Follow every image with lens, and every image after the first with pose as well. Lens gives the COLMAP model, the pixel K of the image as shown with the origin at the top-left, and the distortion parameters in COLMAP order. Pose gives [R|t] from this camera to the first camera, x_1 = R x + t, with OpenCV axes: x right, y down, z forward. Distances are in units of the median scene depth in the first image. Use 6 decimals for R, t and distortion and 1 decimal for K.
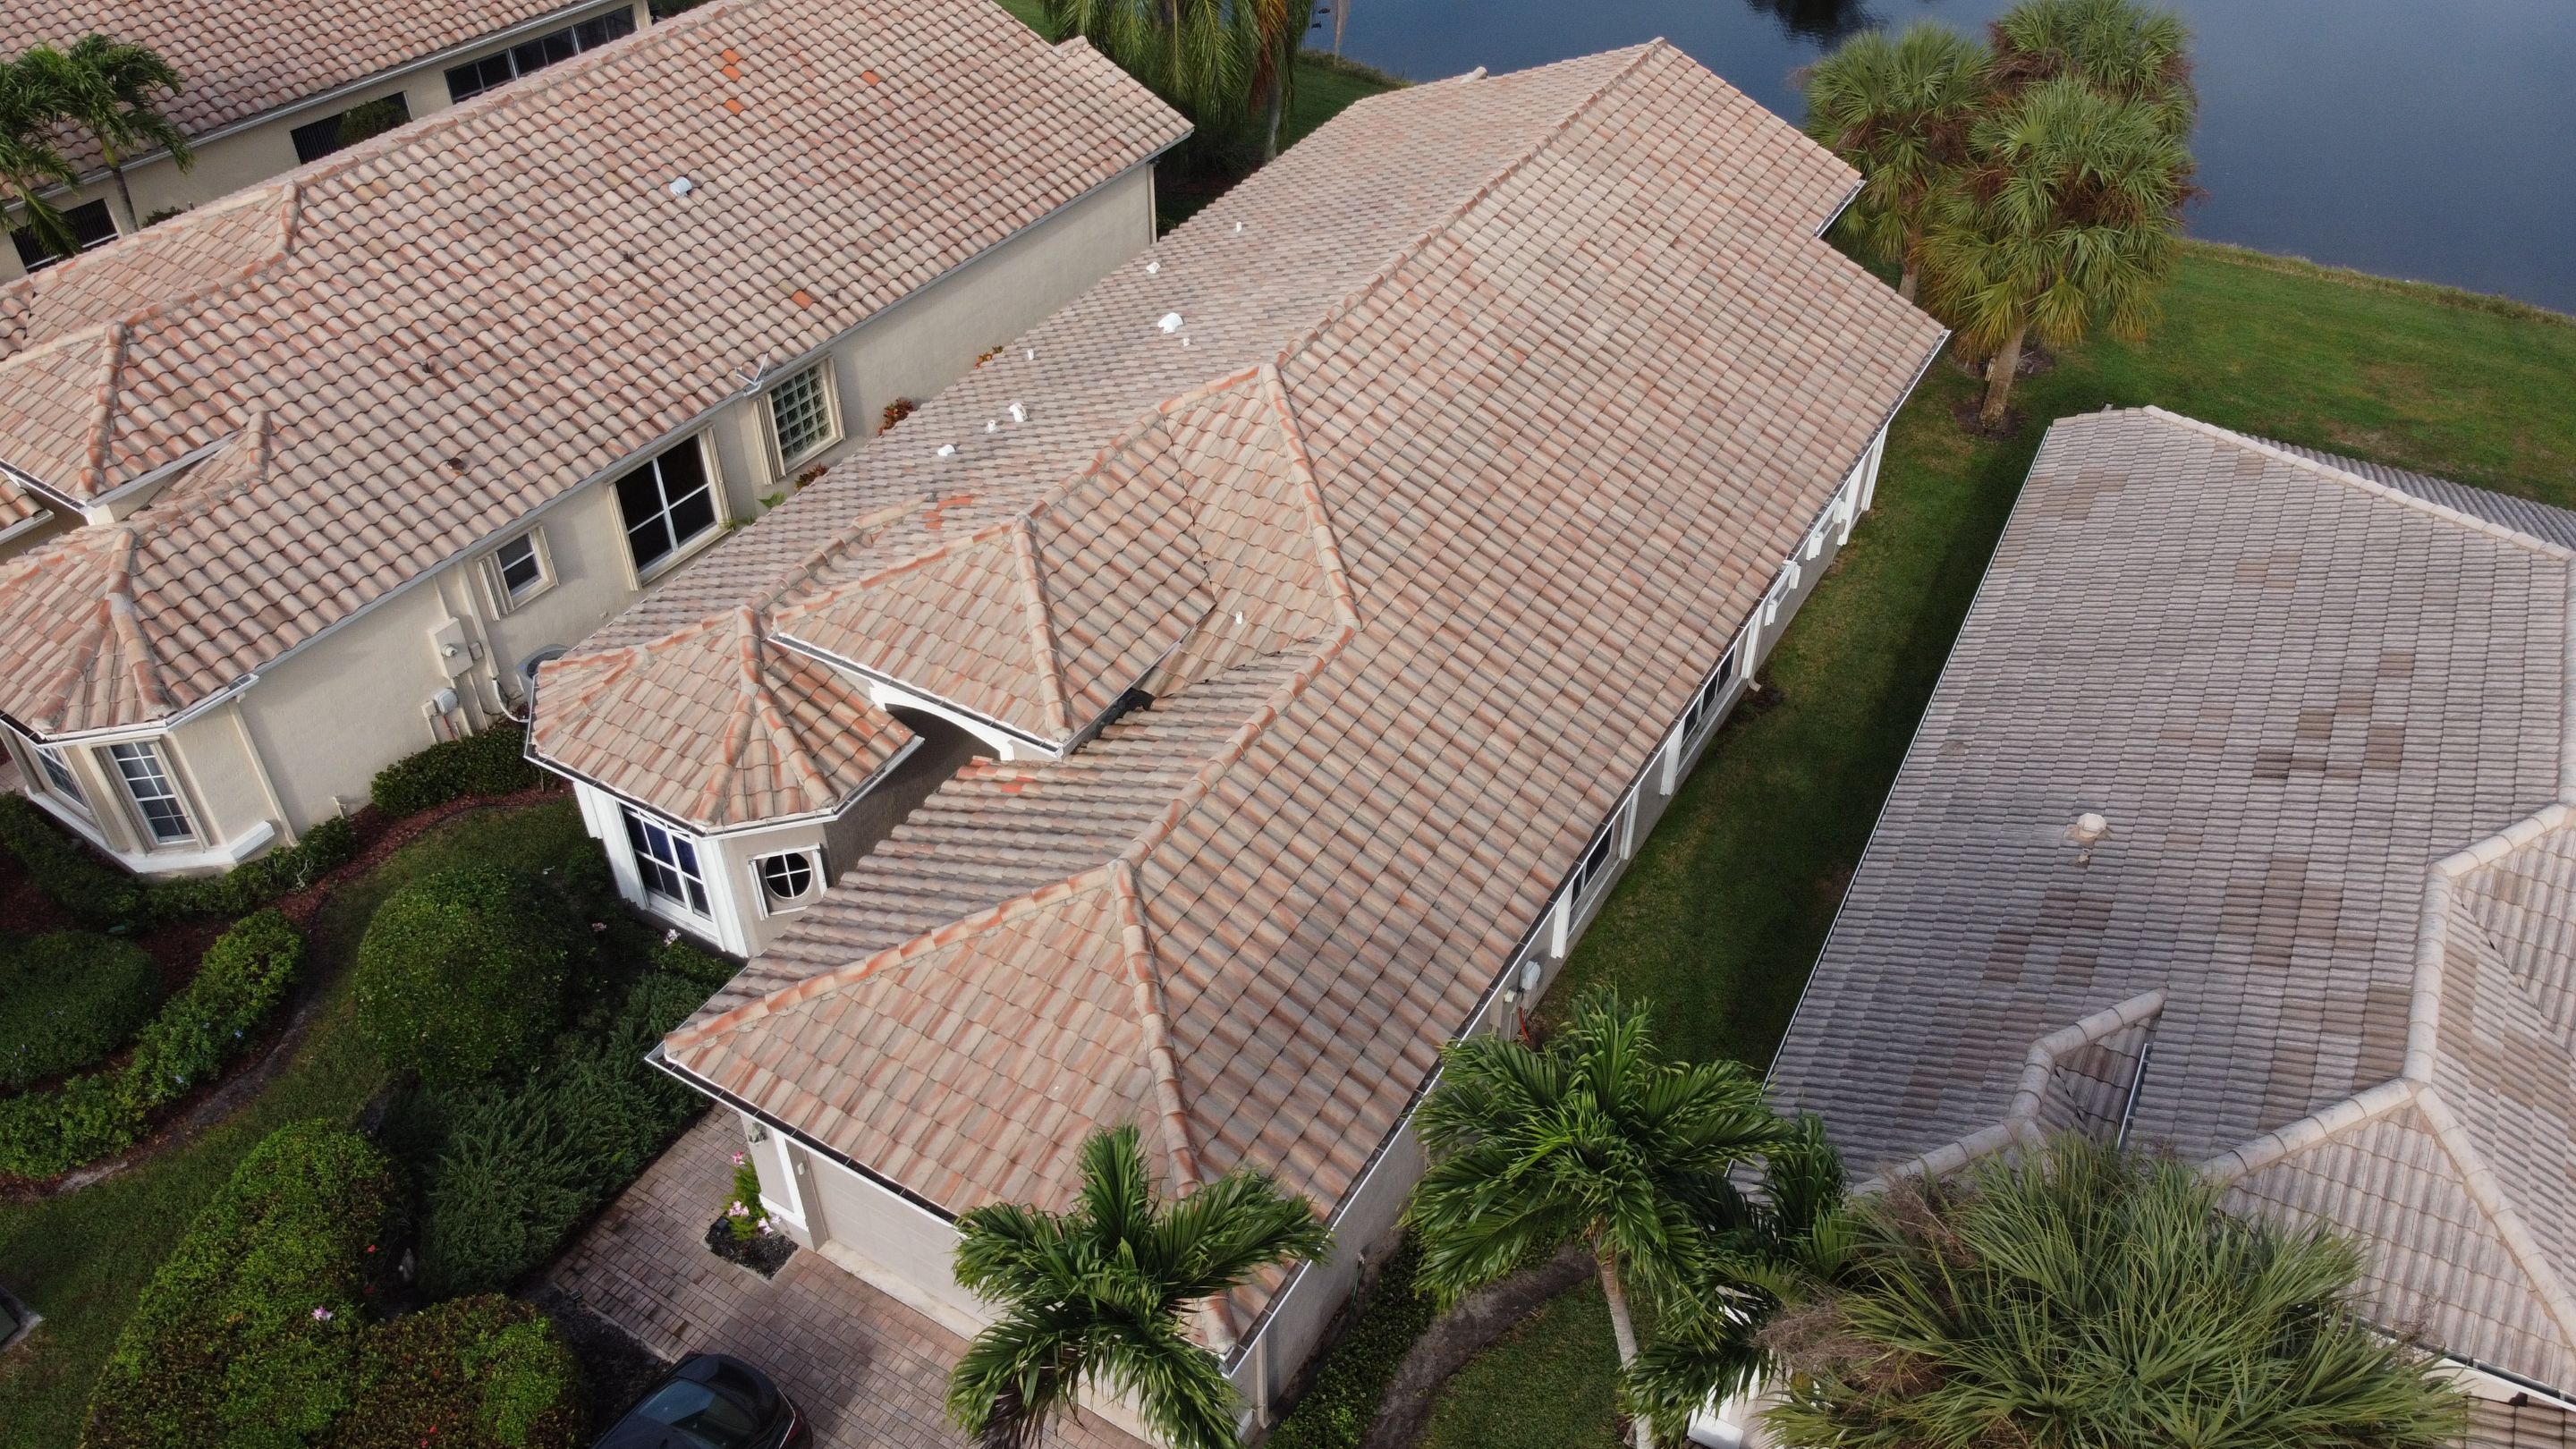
lens RADIAL K [[1938.8, 0, 1291.4], [0, 1938.8, 726.1], [0, 0, 1]] dist [0.007374, -0.006137]
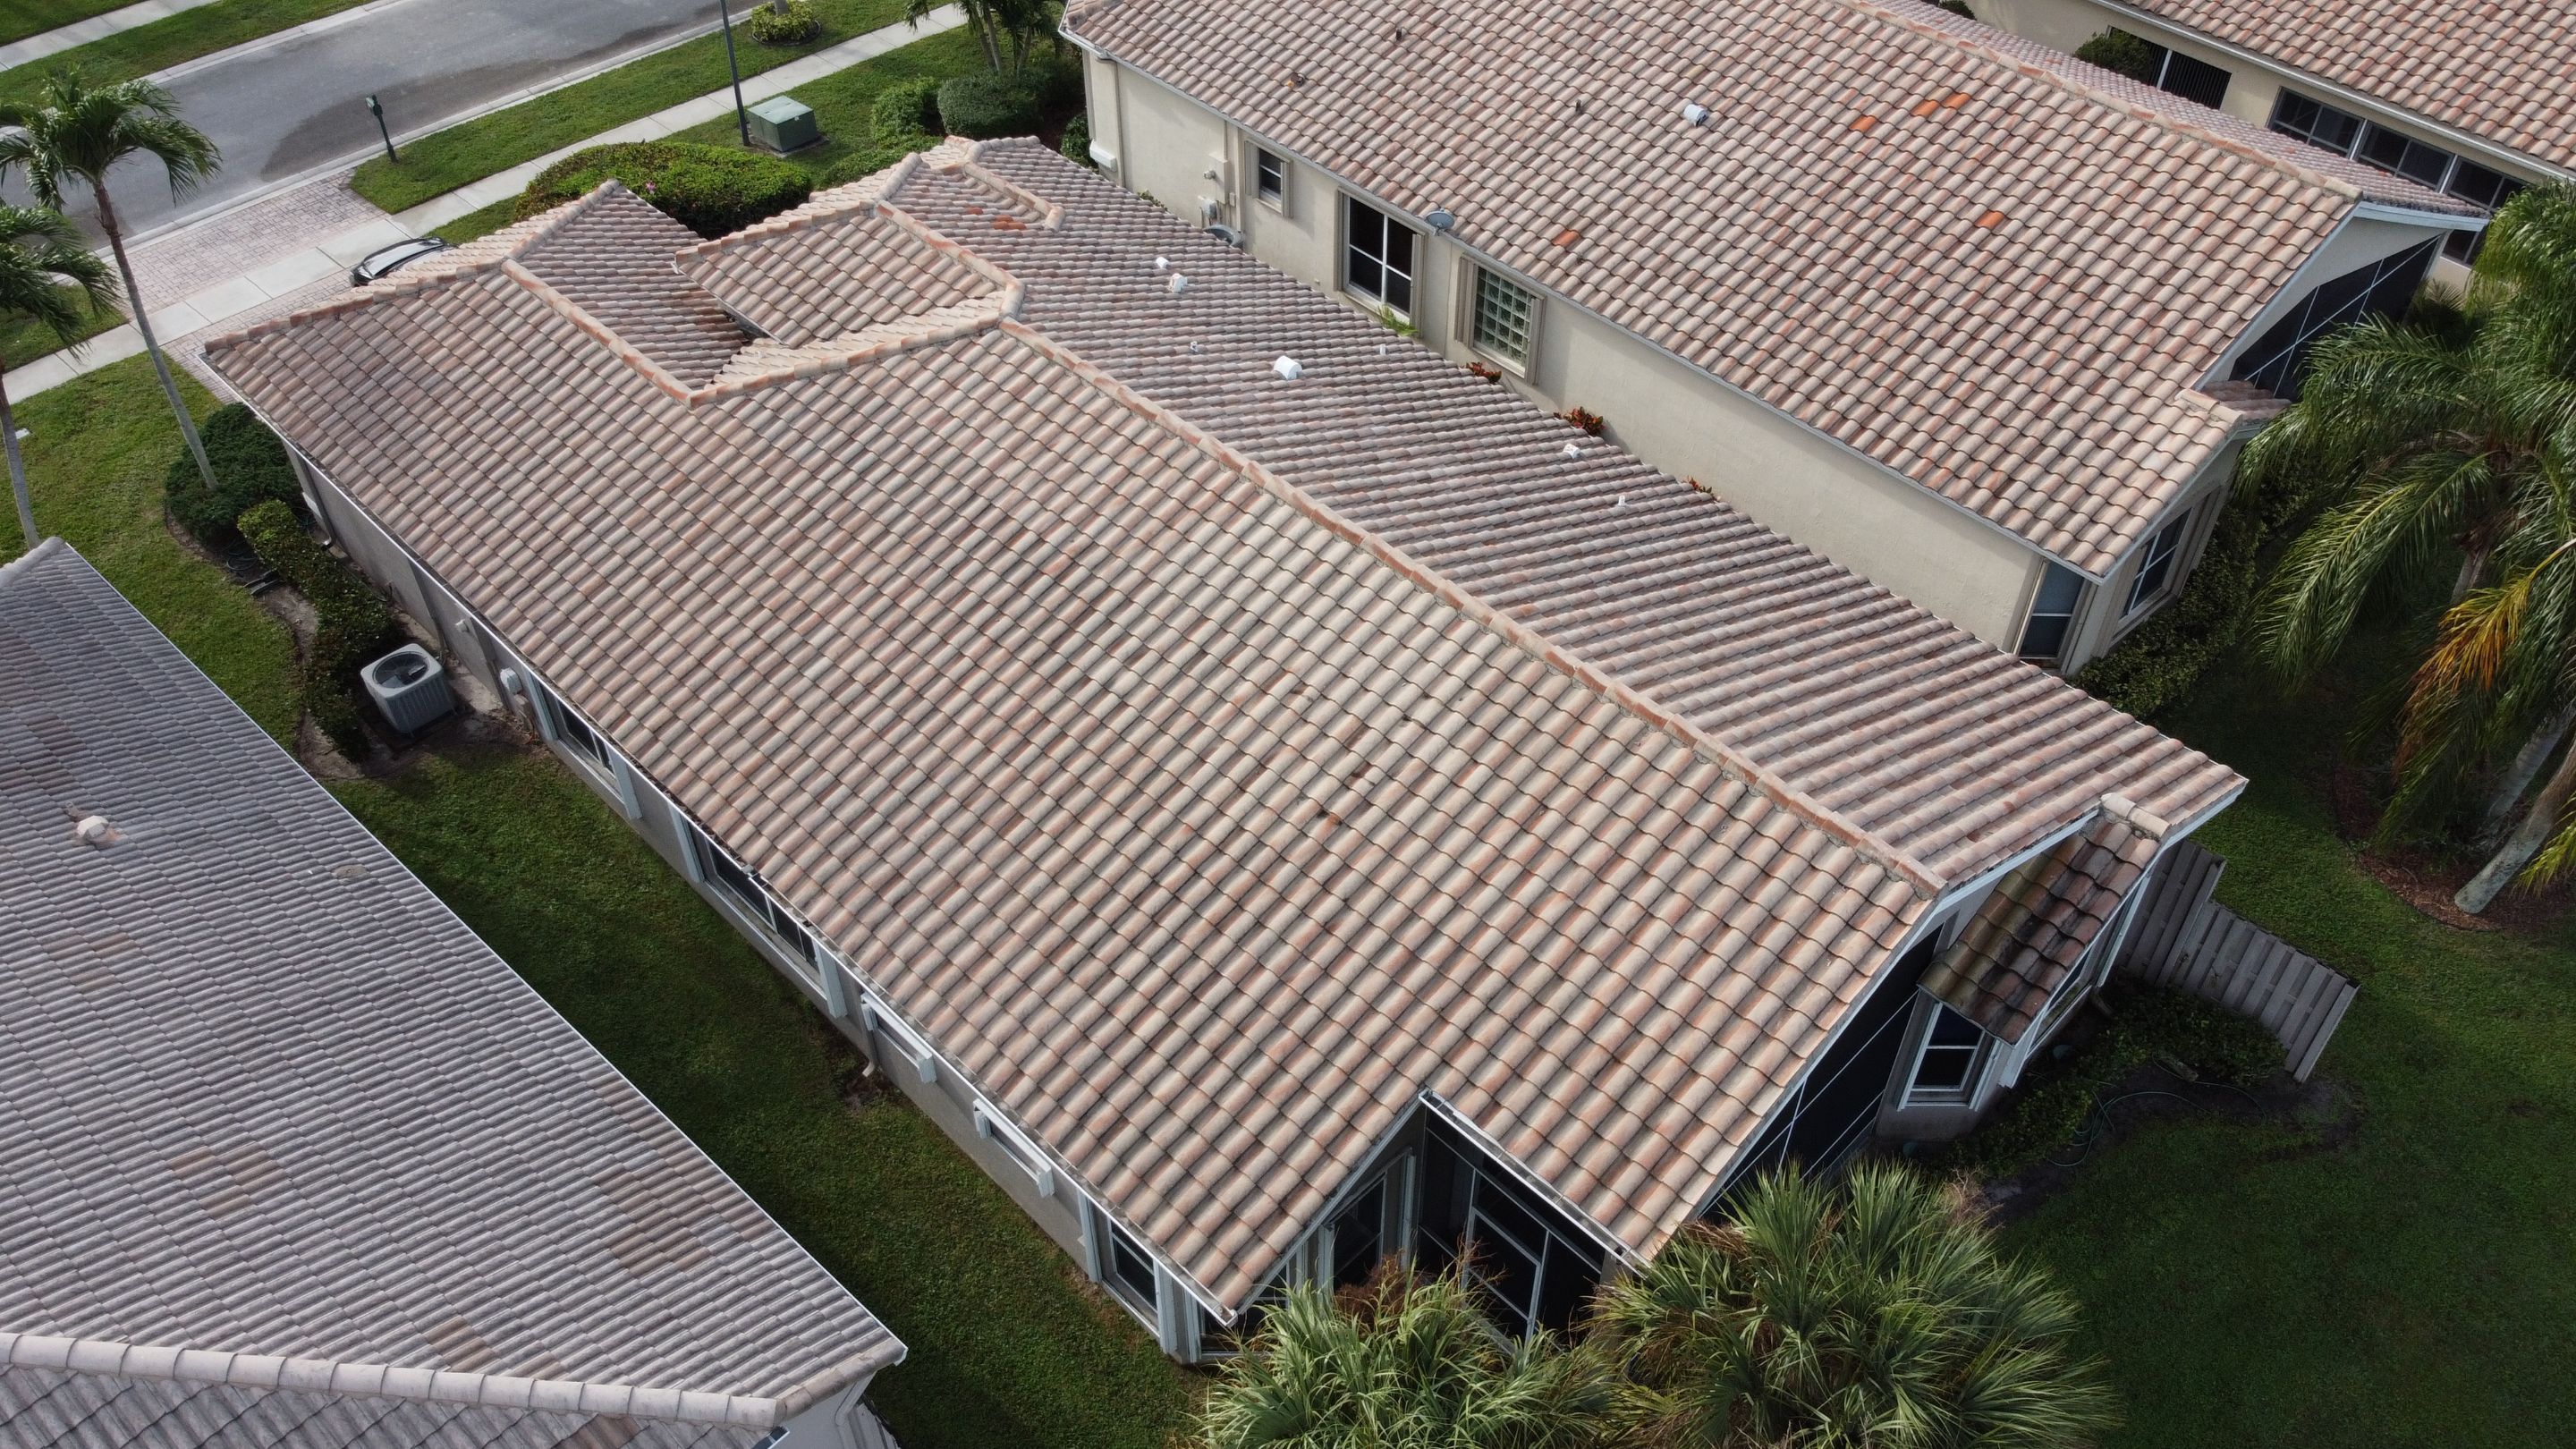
lens RADIAL K [[1938.8, 0, 1296.2], [0, 1938.8, 703.6], [0, 0, 1]] dist [0.007374, -0.006137]
pose [[-0.241709, 0.669136, -0.702733, 0.736821], [-0.626924, 0.445076, 0.639432, -0.791974], [0.740637, 0.595116, 0.311919, 0.912444]]
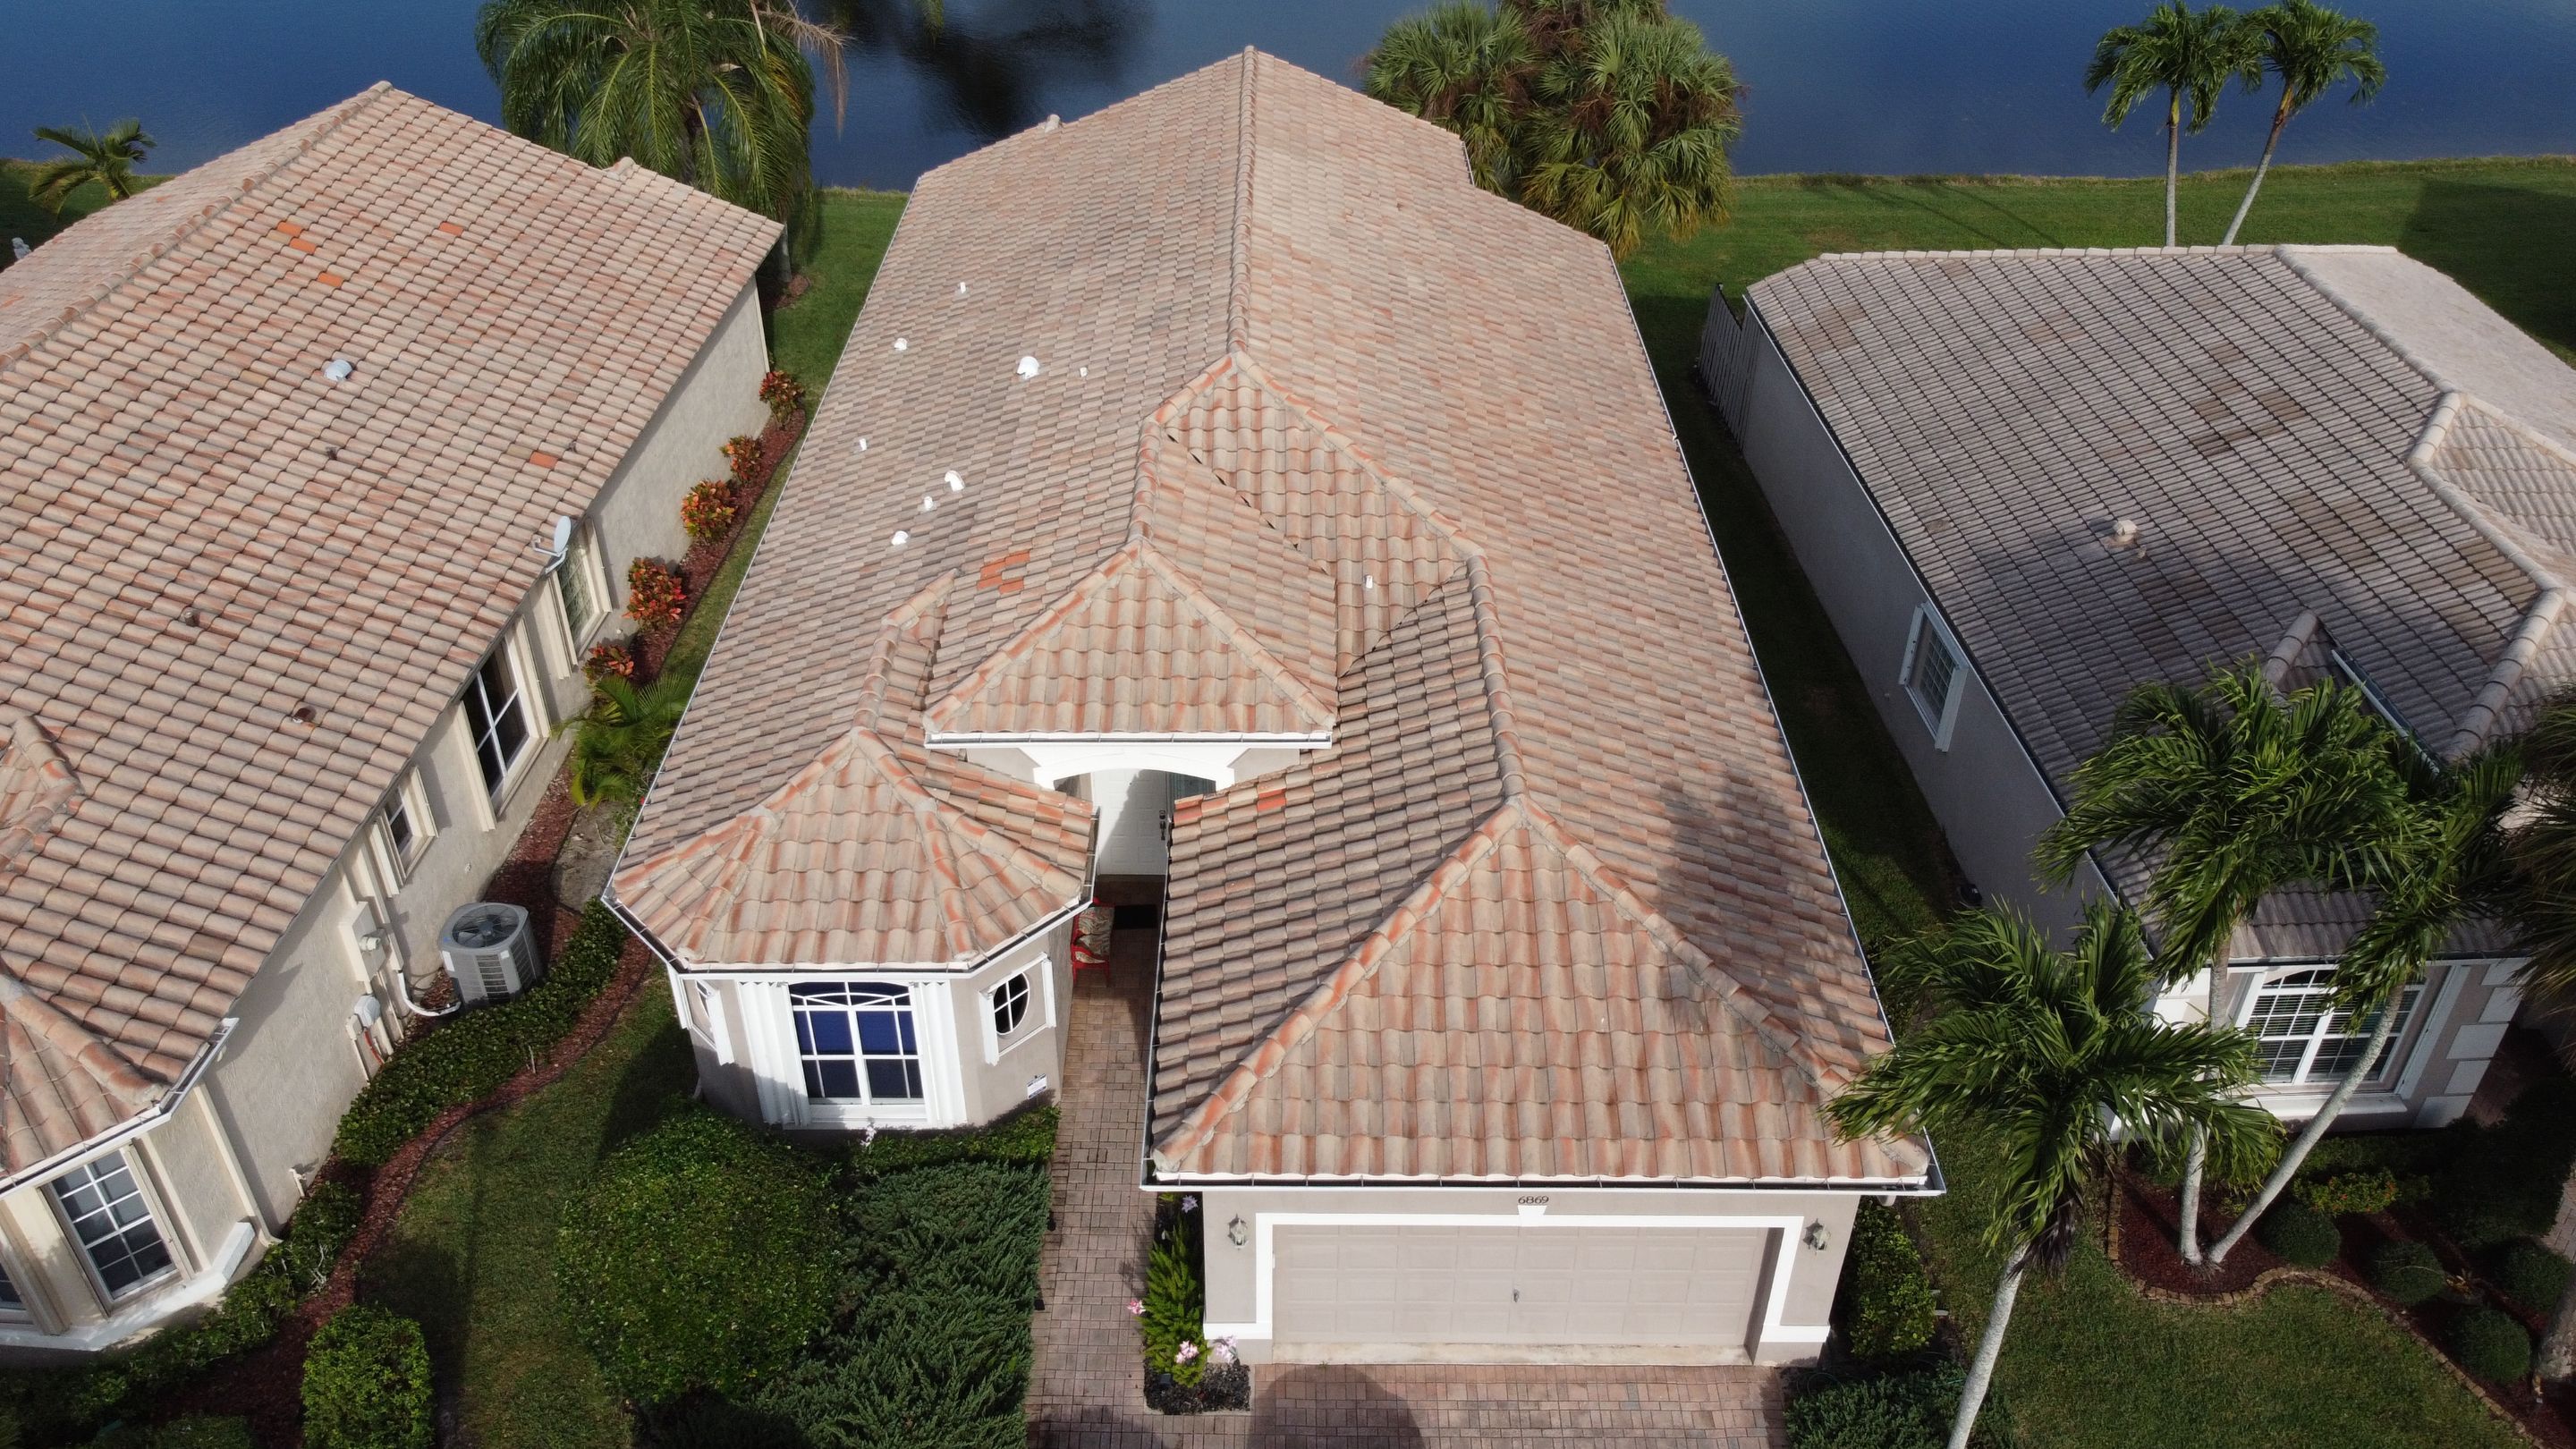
lens RADIAL K [[1938.8, 0, 1287.2], [0, 1938.8, 716.7], [0, 0, 1]] dist [0.007374, -0.006137]
pose [[0.857690, -0.290860, 0.423992, -0.452465], [0.325534, 0.945478, -0.009919, 0.003862], [-0.397990, 0.146531, 0.905612, 0.133338]]
